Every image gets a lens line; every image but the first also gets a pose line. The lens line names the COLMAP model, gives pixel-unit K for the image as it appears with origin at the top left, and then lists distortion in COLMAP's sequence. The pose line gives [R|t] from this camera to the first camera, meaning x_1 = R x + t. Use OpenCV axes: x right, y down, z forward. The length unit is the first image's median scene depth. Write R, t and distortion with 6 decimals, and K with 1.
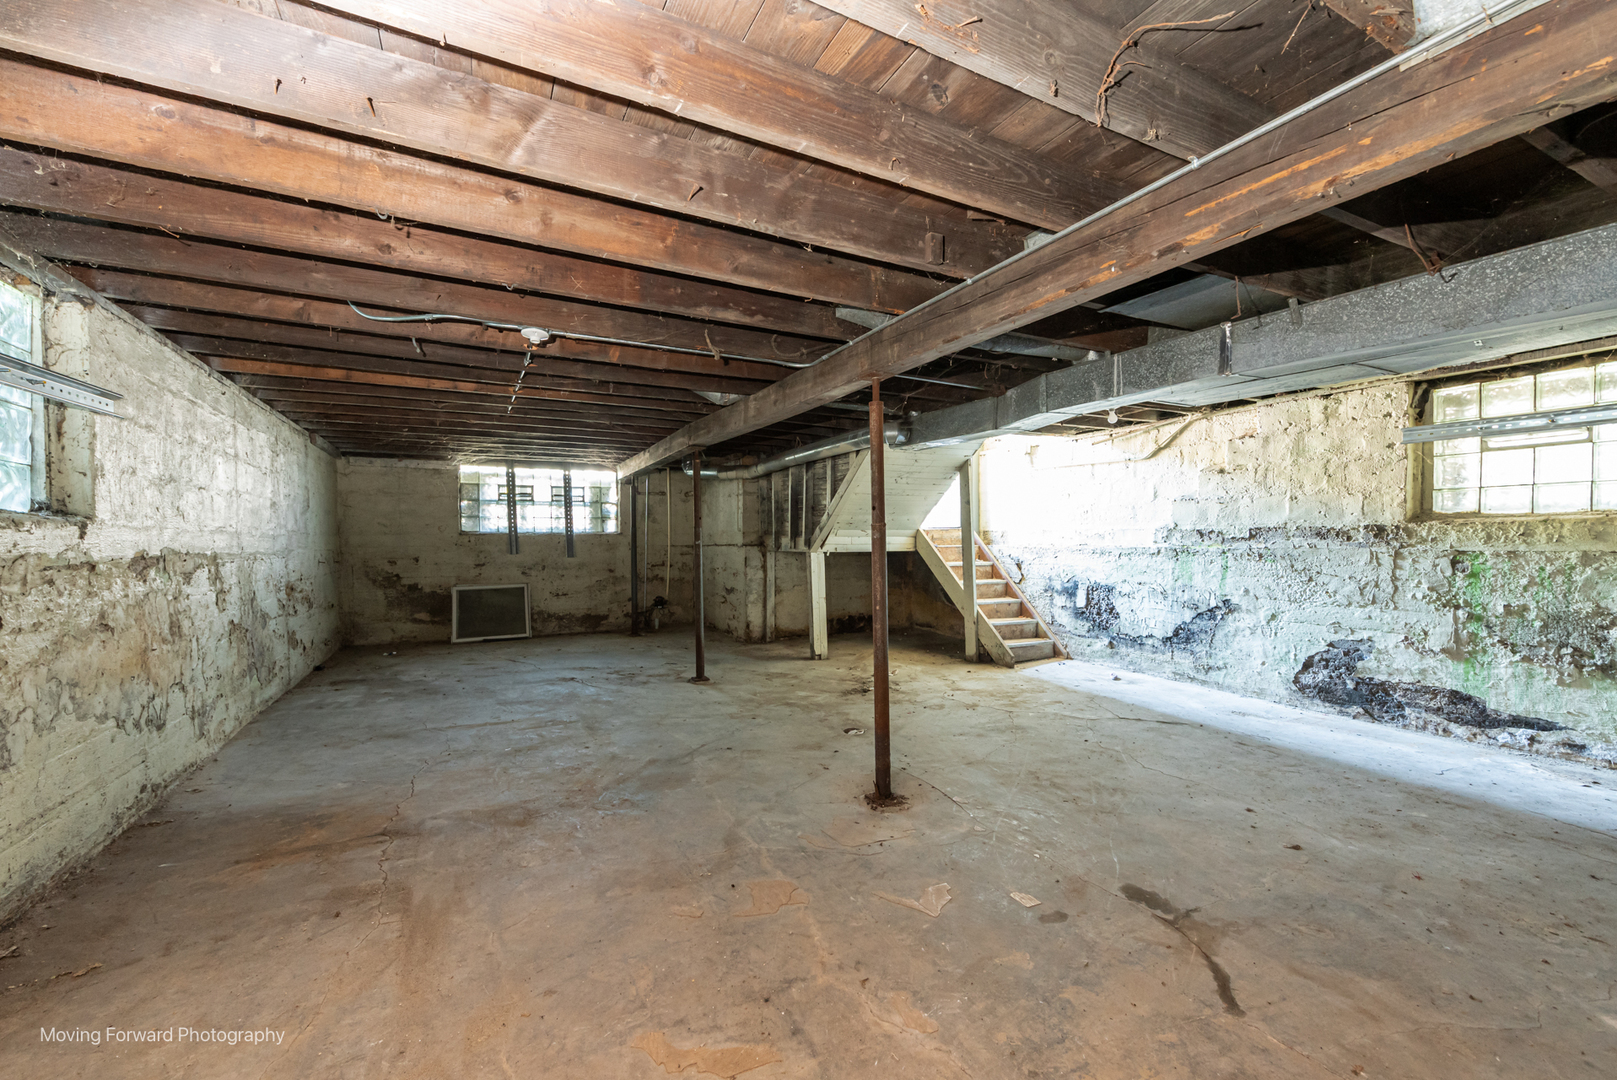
lens RADIAL K [[680.6, 0, 808.5], [0, 680.6, 540.0], [0, 0, 1]] dist [0.009853, -0.000464]
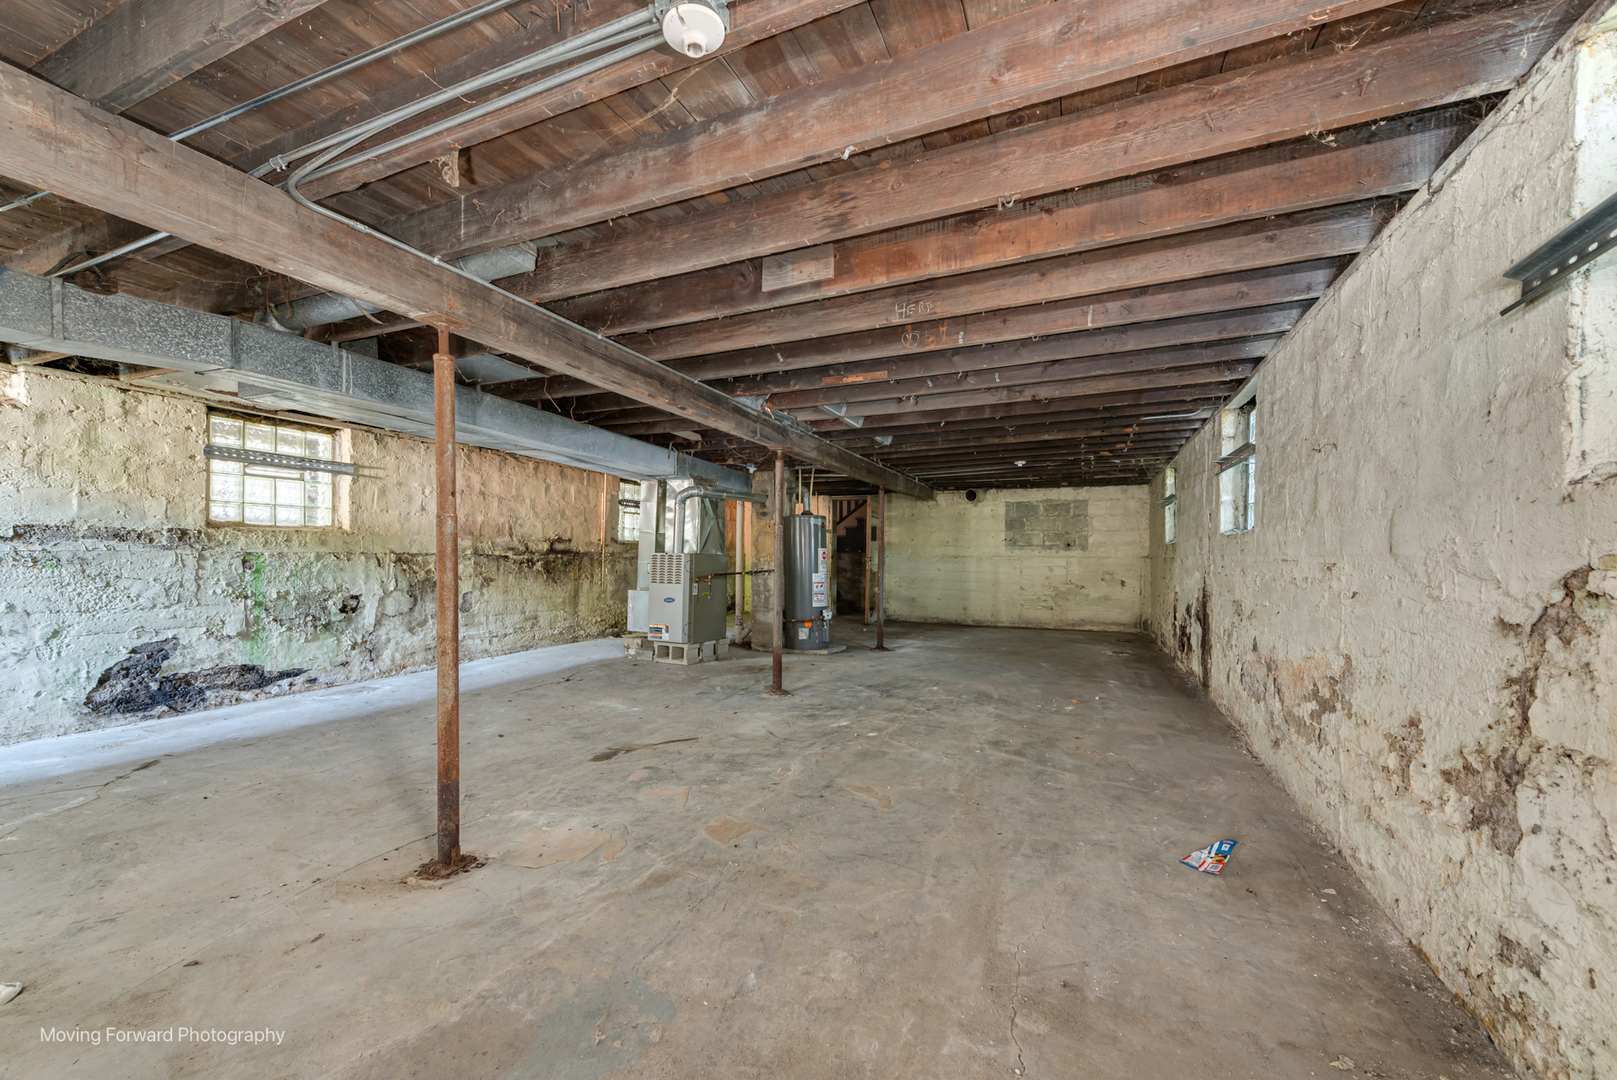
lens RADIAL K [[633.1, 0, 808.5], [0, 633.1, 540.0], [0, 0, 1]] dist [0.007435, -0.000385]
pose [[-0.655241, 0.016215, 0.755246, -0.575357], [-0.003157, 0.999702, -0.024202, 0.016874], [-0.755413, -0.018243, -0.654995, 0.936038]]
